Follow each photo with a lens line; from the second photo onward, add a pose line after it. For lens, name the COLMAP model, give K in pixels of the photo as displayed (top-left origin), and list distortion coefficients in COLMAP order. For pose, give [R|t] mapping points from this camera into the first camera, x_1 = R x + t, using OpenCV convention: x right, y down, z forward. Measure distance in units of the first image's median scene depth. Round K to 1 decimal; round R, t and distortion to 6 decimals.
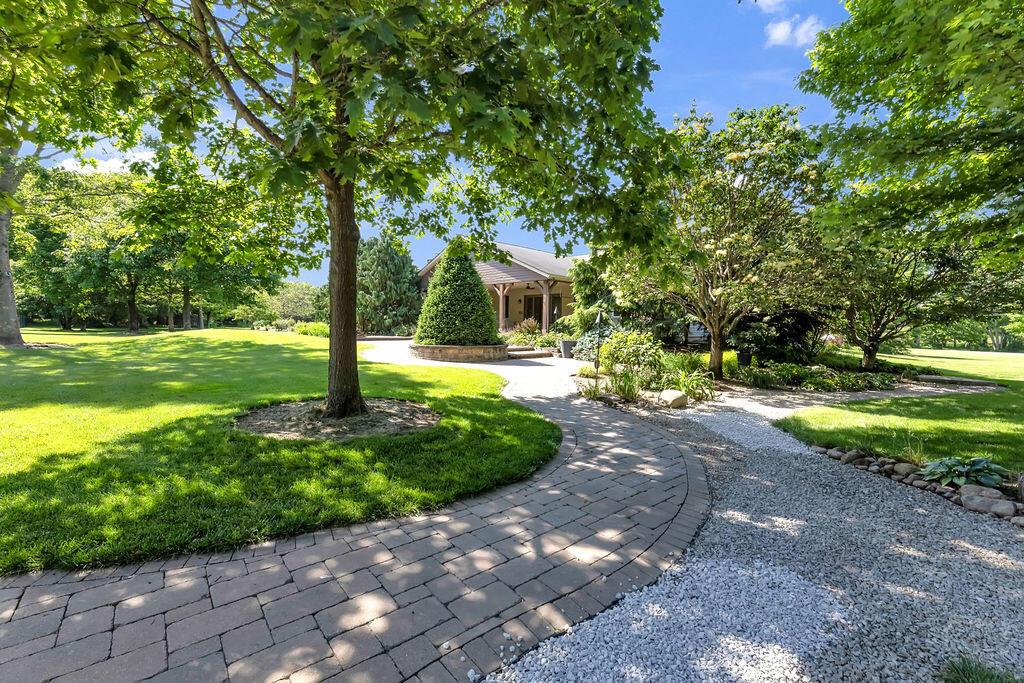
lens RADIAL K [[416.0, 0, 514.8], [0, 416.0, 332.3], [0, 0, 1]] dist [0.001298, 0.000072]
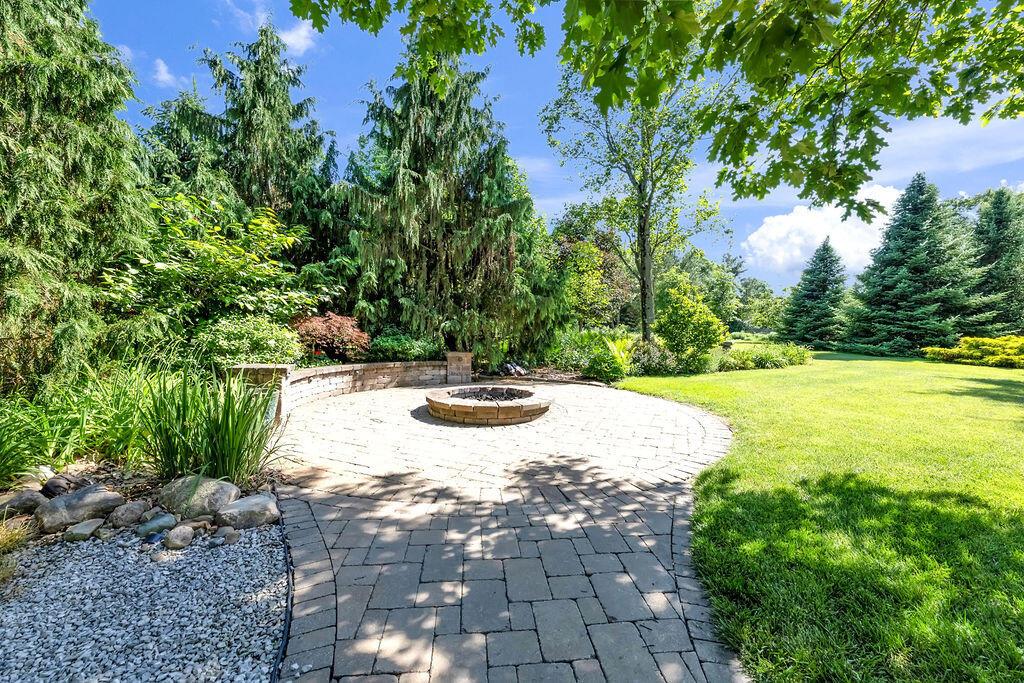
lens RADIAL K [[397.1, 0, 511.4], [0, 397.1, 338.8], [0, 0, 1]] dist [0.000619, -0.000183]
pose [[-0.551477, -0.018581, -0.833983, 0.014137], [-0.050863, 0.998641, 0.011384, 0.005333], [0.832638, 0.048697, -0.551672, 0.182979]]
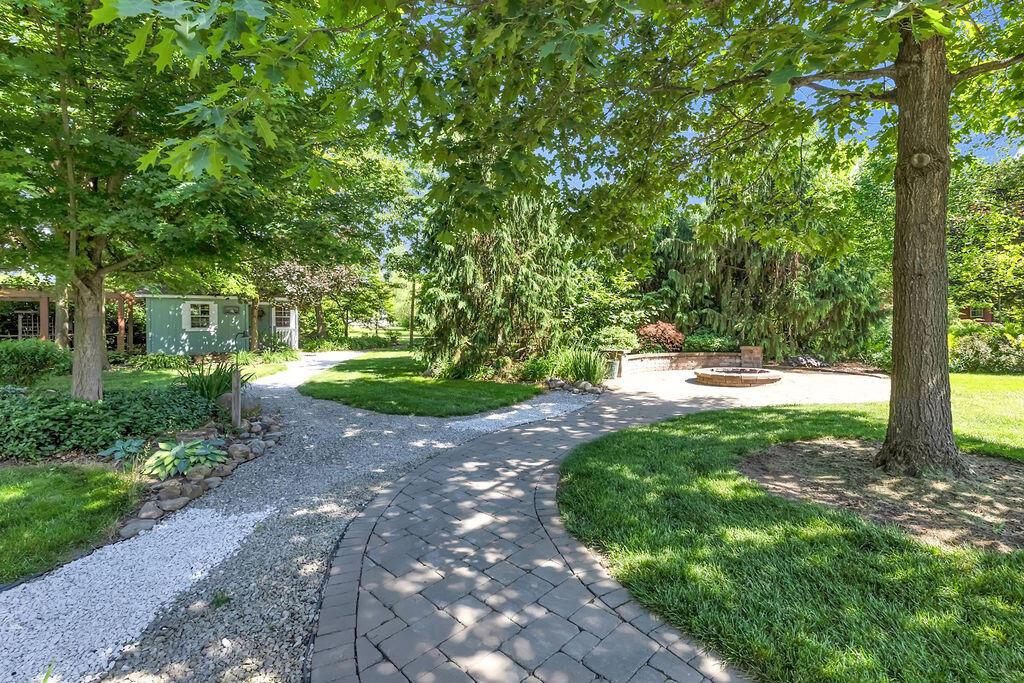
lens RADIAL K [[416.0, 0, 514.8], [0, 416.0, 332.3], [0, 0, 1]] dist [0.001298, 0.000072]
pose [[-0.998031, -0.011200, -0.061717, 0.083353], [-0.012876, 0.999557, 0.026823, -0.008323], [0.061389, 0.027565, -0.997733, 0.601693]]
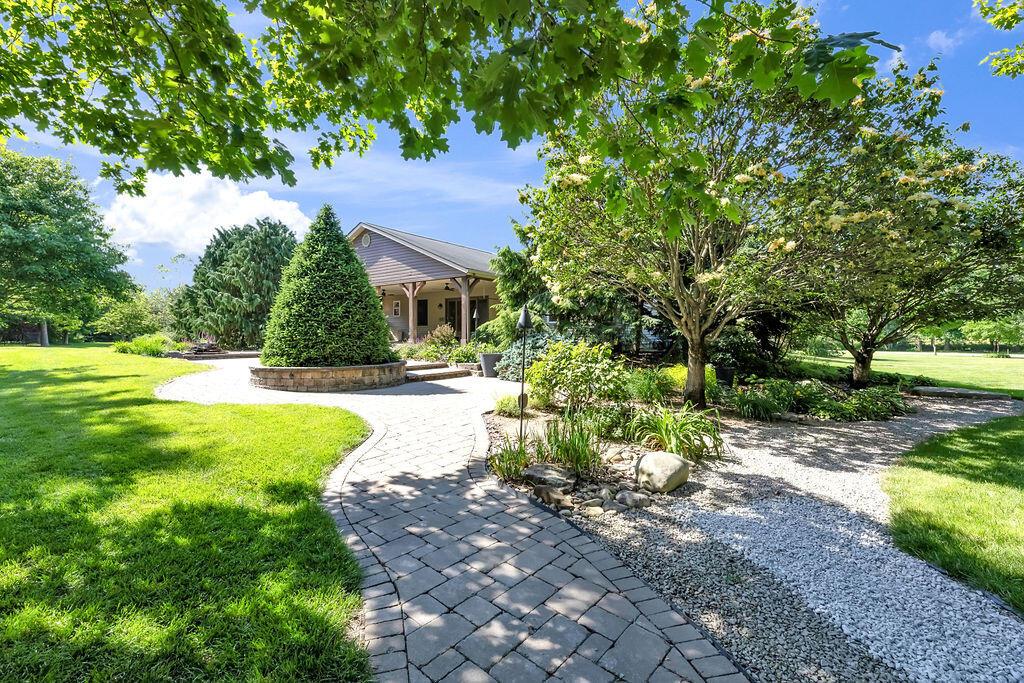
lens RADIAL K [[416.0, 0, 514.8], [0, 416.0, 332.3], [0, 0, 1]] dist [0.001298, 0.000072]
pose [[0.988669, -0.015940, 0.149265, 0.068002], [0.019056, 0.999629, -0.019468, -0.003558], [-0.148900, 0.022091, 0.988606, 0.285523]]
